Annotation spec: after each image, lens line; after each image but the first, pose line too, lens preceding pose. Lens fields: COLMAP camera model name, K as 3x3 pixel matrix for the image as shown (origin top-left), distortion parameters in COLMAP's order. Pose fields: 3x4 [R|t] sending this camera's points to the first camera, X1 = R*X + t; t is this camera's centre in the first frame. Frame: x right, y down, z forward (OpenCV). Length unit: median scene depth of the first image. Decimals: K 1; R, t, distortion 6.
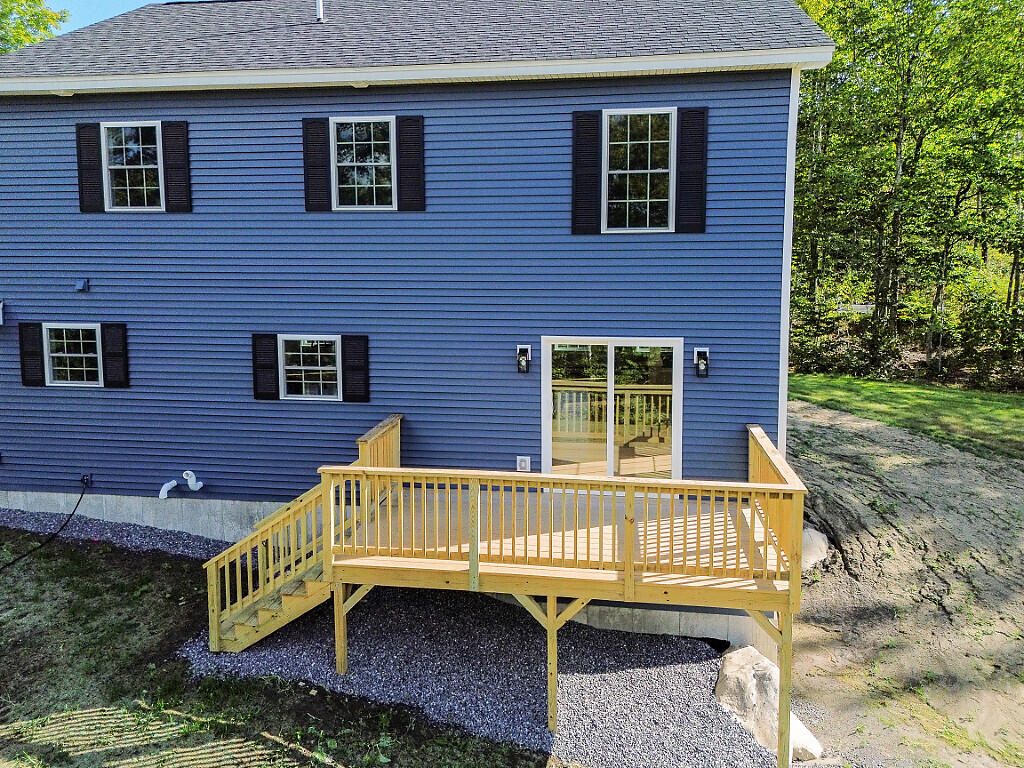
lens RADIAL K [[700.4, 0, 512.9], [0, 700.4, 340.5], [0, 0, 1]] dist [0.030036, -0.000651]
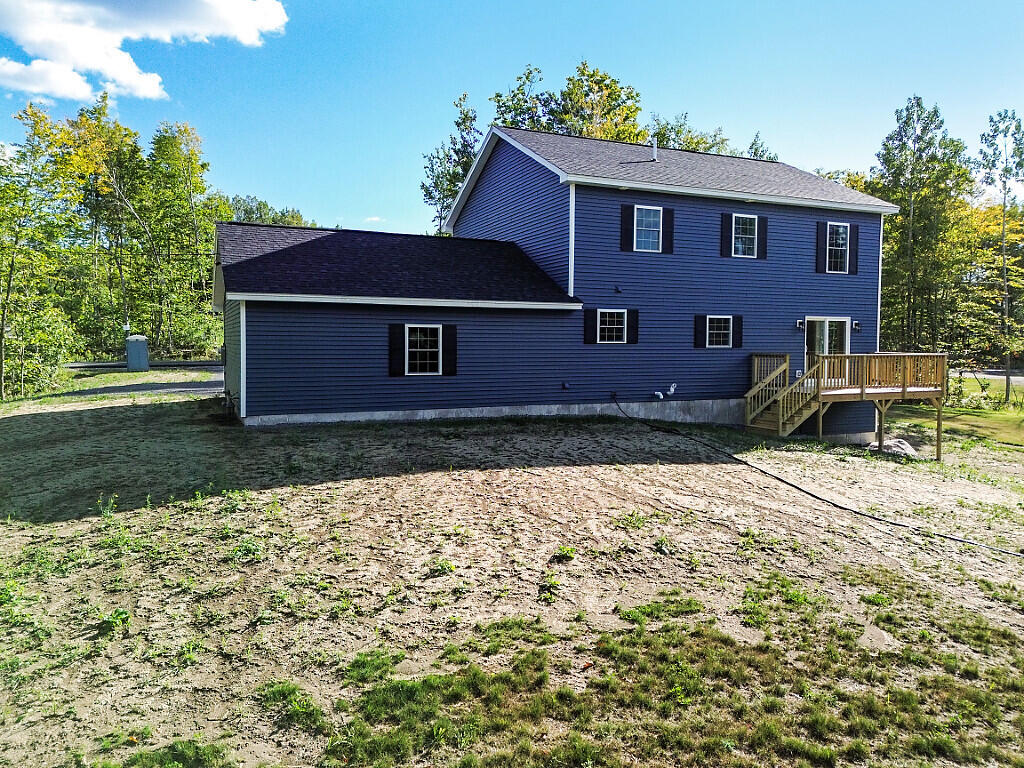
lens RADIAL K [[722.6, 0, 514.3], [0, 722.6, 379.9], [0, 0, 1]] dist [0.038090, -0.000131]
pose [[0.851247, -0.026908, 0.524075, -1.958278], [0.047362, 0.998548, -0.025660, 0.210181], [-0.522623, 0.046664, 0.851286, -0.506319]]
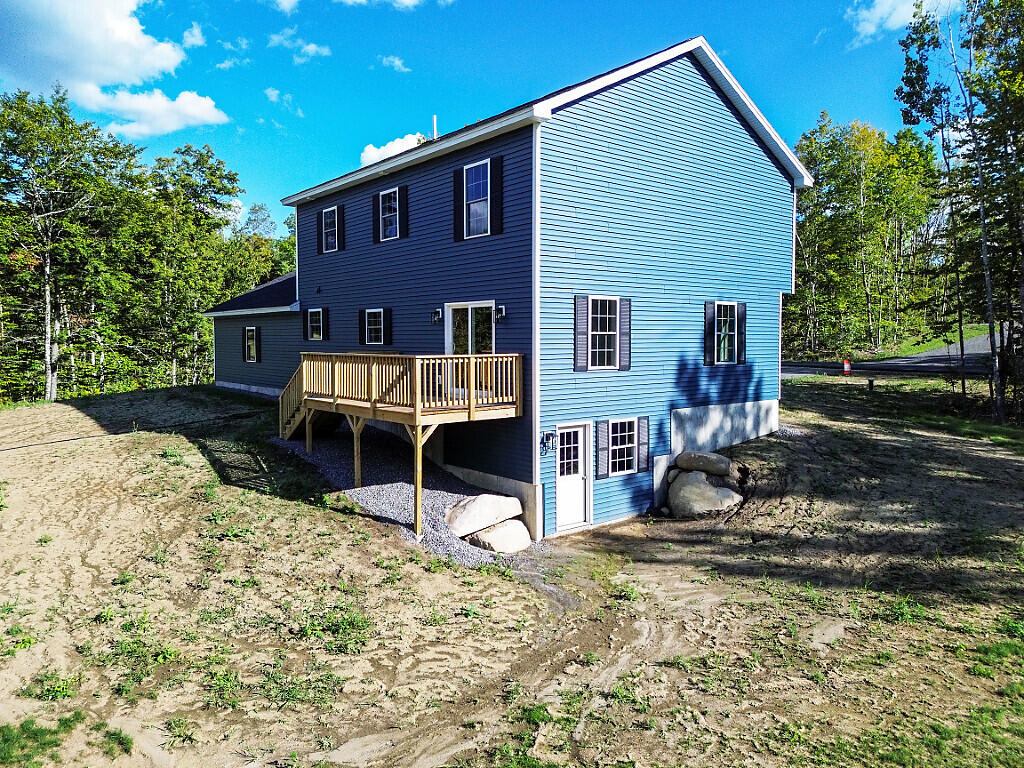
lens RADIAL K [[722.6, 0, 514.3], [0, 722.6, 379.9], [0, 0, 1]] dist [0.038090, -0.000131]
pose [[0.735542, 0.037821, -0.676423, 1.326582], [-0.064031, 0.997852, -0.013834, 0.187317], [0.674447, 0.053487, 0.736383, -0.170813]]
